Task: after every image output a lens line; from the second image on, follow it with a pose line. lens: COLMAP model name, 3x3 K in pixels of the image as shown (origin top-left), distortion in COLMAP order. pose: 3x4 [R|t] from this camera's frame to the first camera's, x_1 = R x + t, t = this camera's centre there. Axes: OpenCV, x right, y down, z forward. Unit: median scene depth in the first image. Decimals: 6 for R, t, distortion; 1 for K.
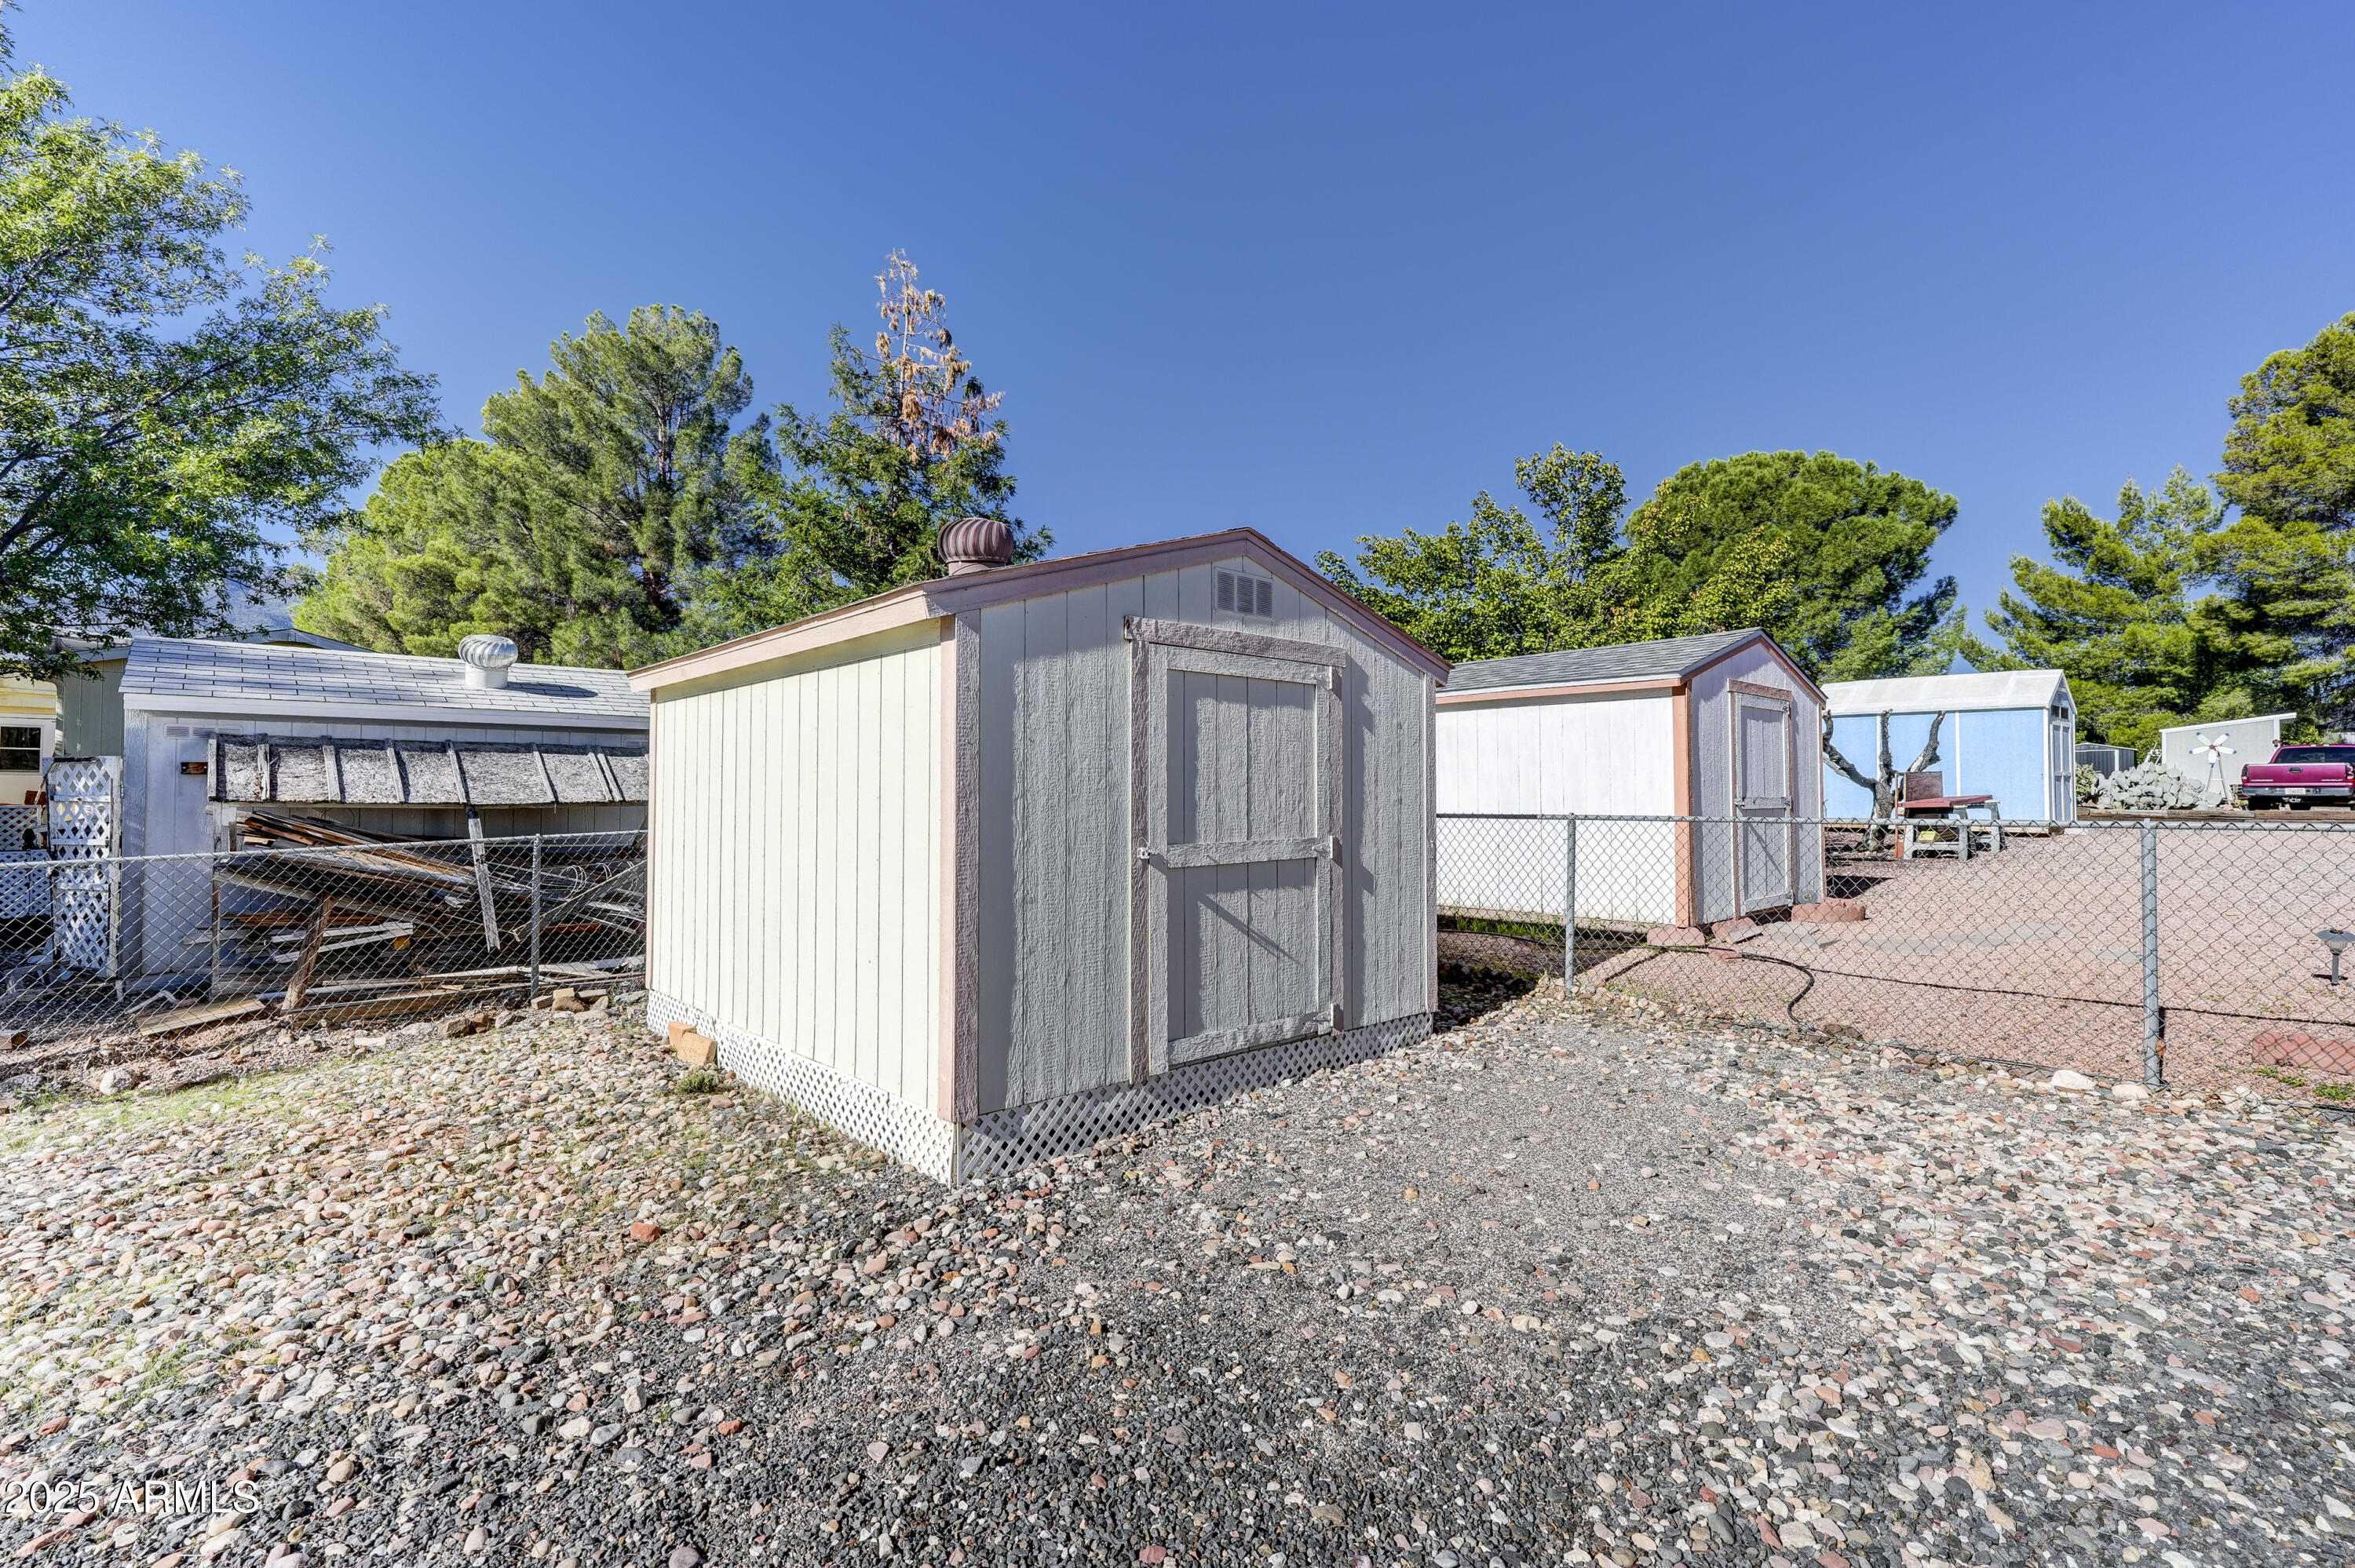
lens RADIAL K [[1074.2, 0, 1177.5], [0, 1074.2, 784.0], [0, 0, 1]] dist [-0.020224, 0.016862]
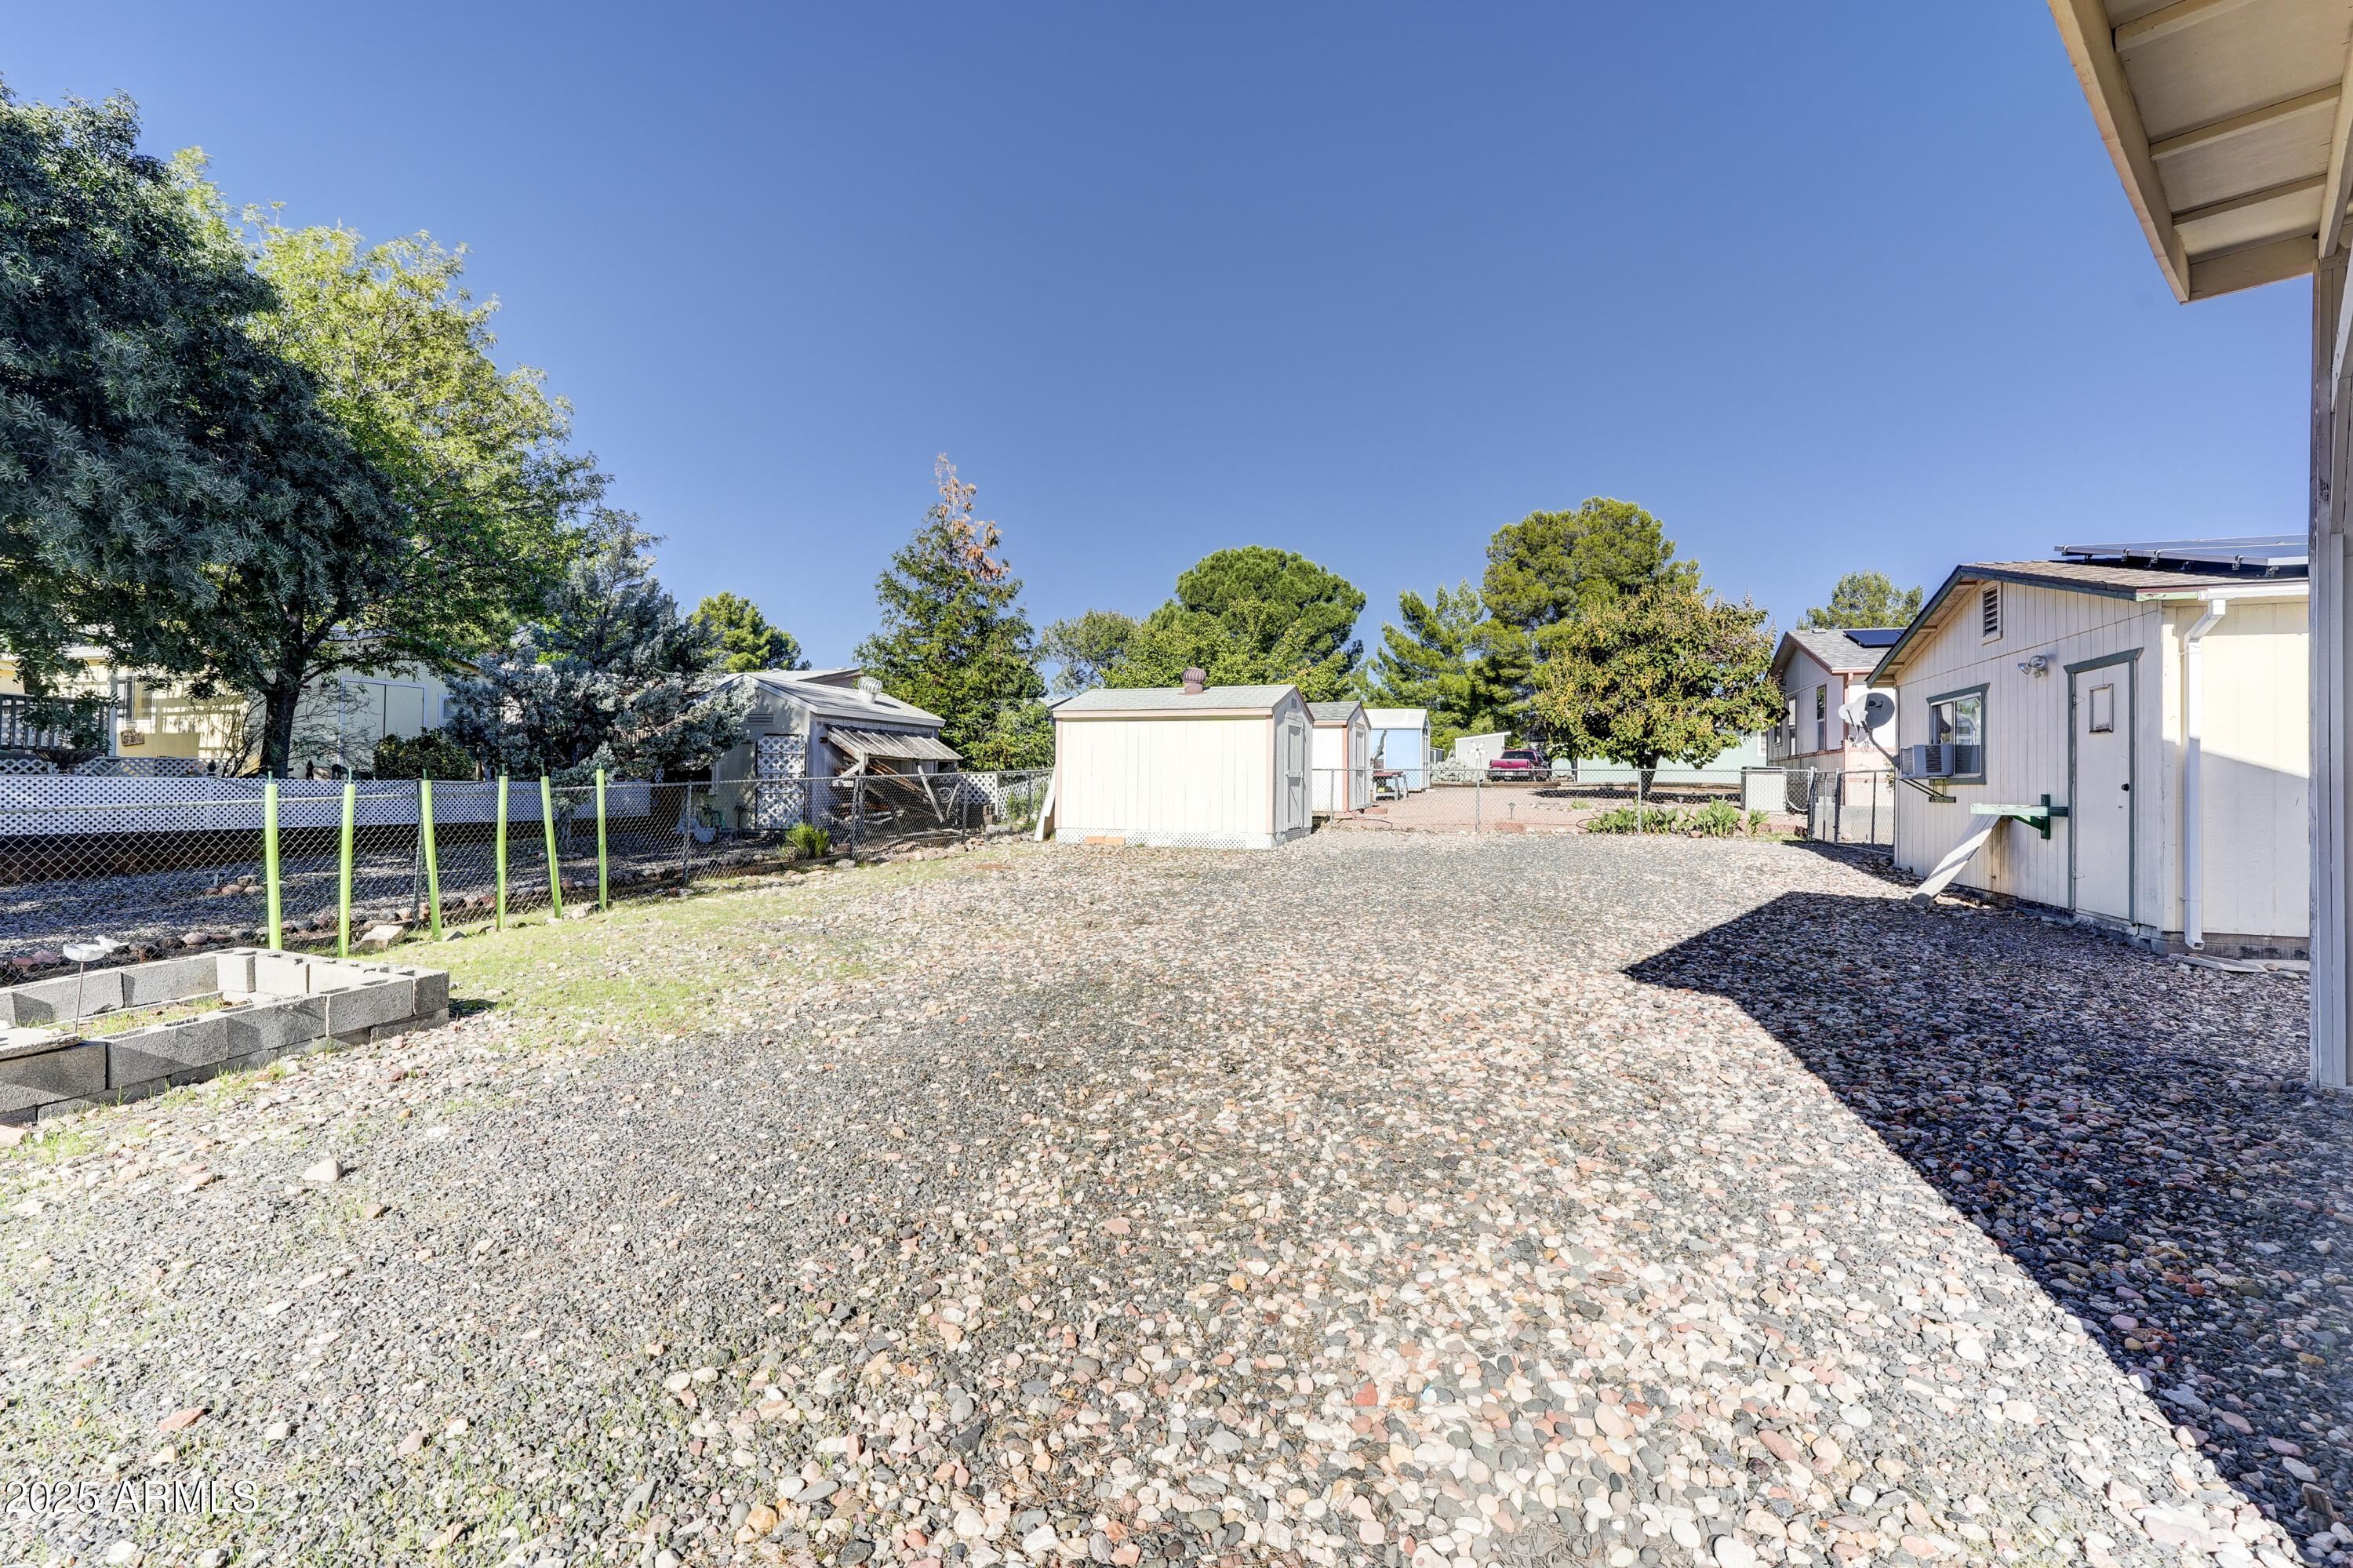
lens RADIAL K [[1073.5, 0, 1176.5], [0, 1073.5, 784.0], [0, 0, 1]] dist [-0.020224, 0.016862]
pose [[0.875858, 0.008729, 0.482490, -0.298989], [-0.016677, 0.999787, 0.012185, 0.008035], [-0.482281, -0.018719, 0.875817, -0.289723]]
